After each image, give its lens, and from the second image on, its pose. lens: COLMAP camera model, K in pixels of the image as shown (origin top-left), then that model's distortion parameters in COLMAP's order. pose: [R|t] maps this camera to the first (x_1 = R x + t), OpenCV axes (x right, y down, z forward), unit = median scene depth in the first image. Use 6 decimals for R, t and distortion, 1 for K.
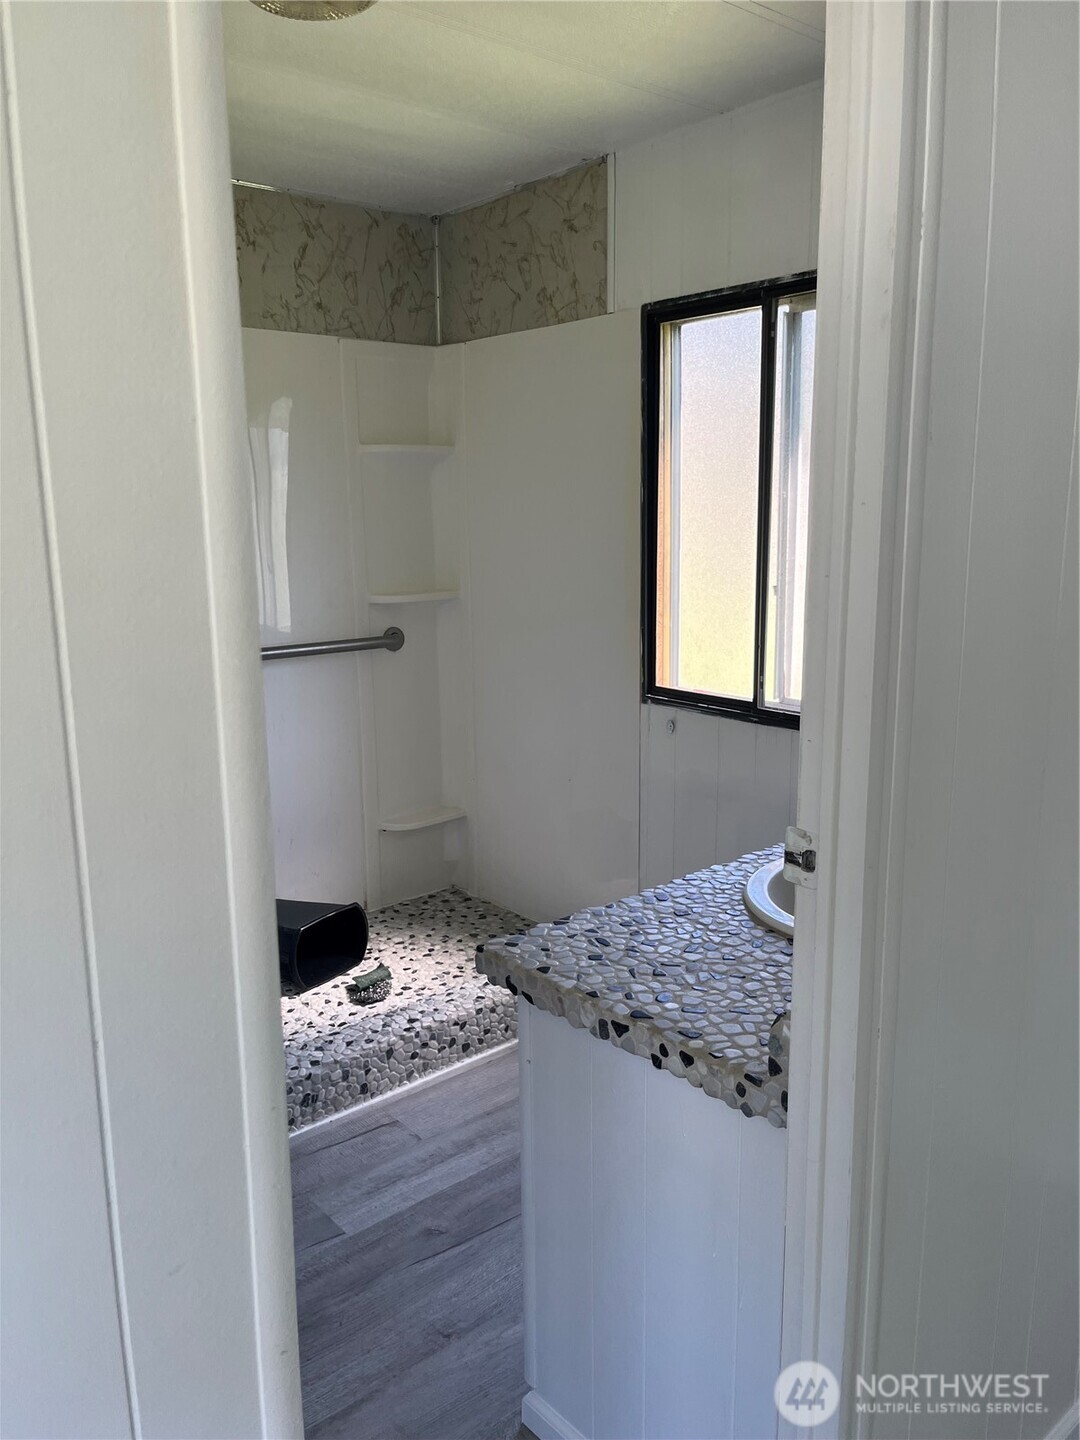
lens RADIAL K [[1097.3, 0, 530.5], [0, 1097.3, 714.8], [0, 0, 1]] dist [0.041936, -0.054712]
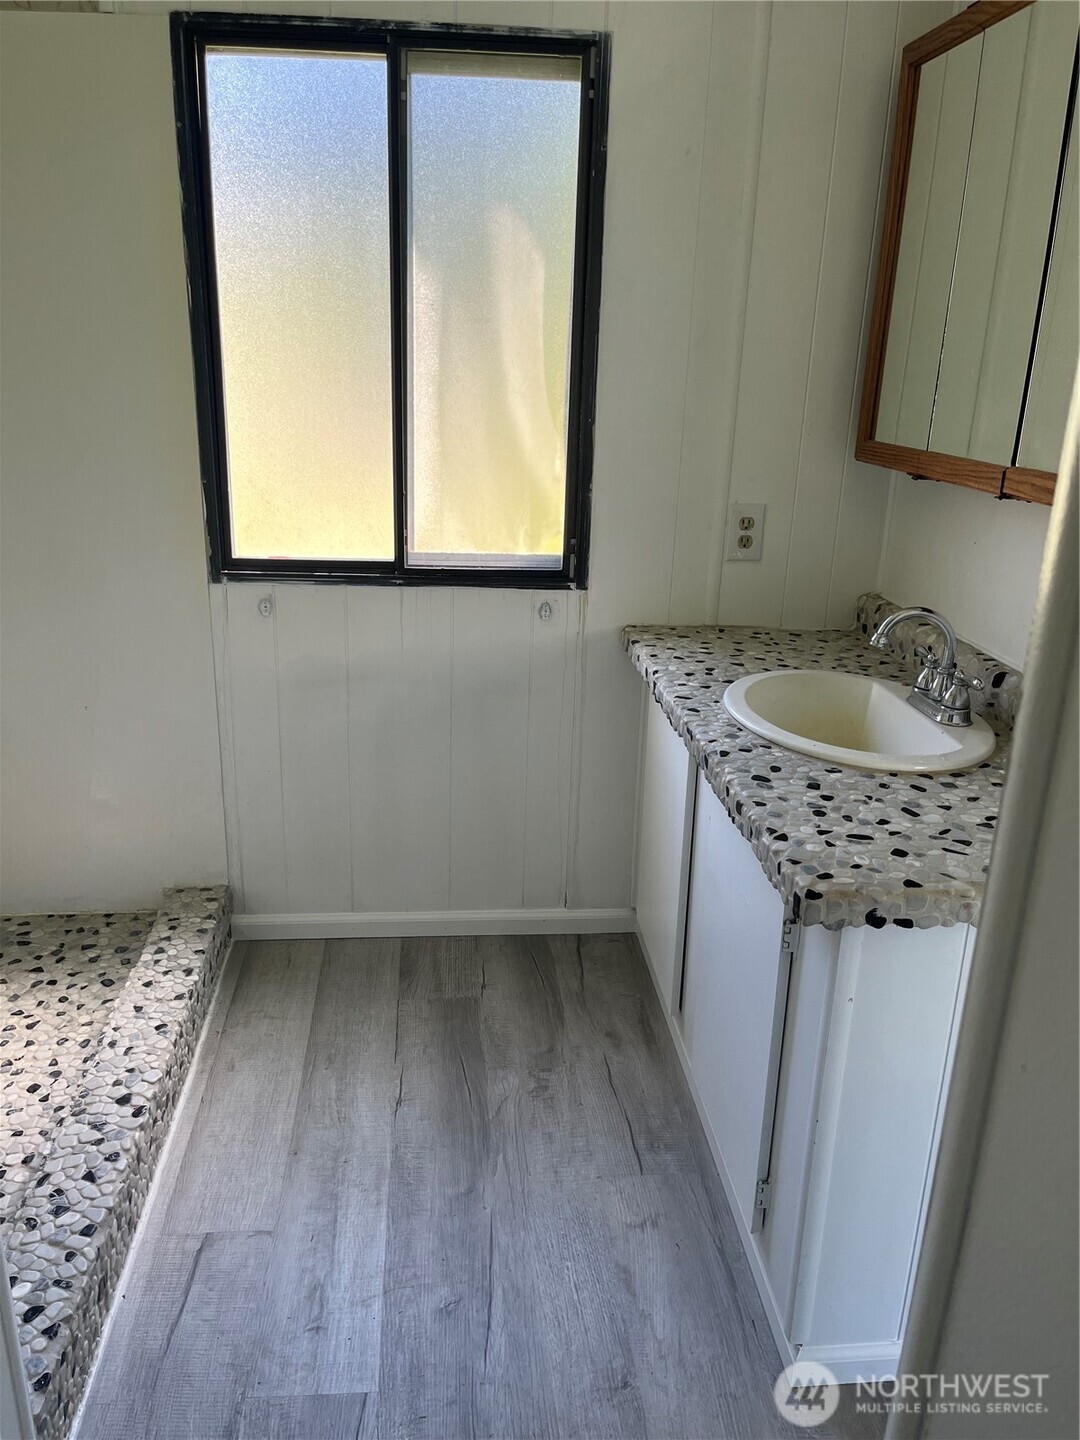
lens RADIAL K [[1097.3, 0, 532.4], [0, 1097.3, 719.6], [0, 0, 1]] dist [0.041936, -0.054712]
pose [[0.575125, -0.232219, 0.784414, -0.468671], [0.116834, 0.972351, 0.202195, -0.056376], [-0.809680, -0.024641, 0.586354, 0.444268]]
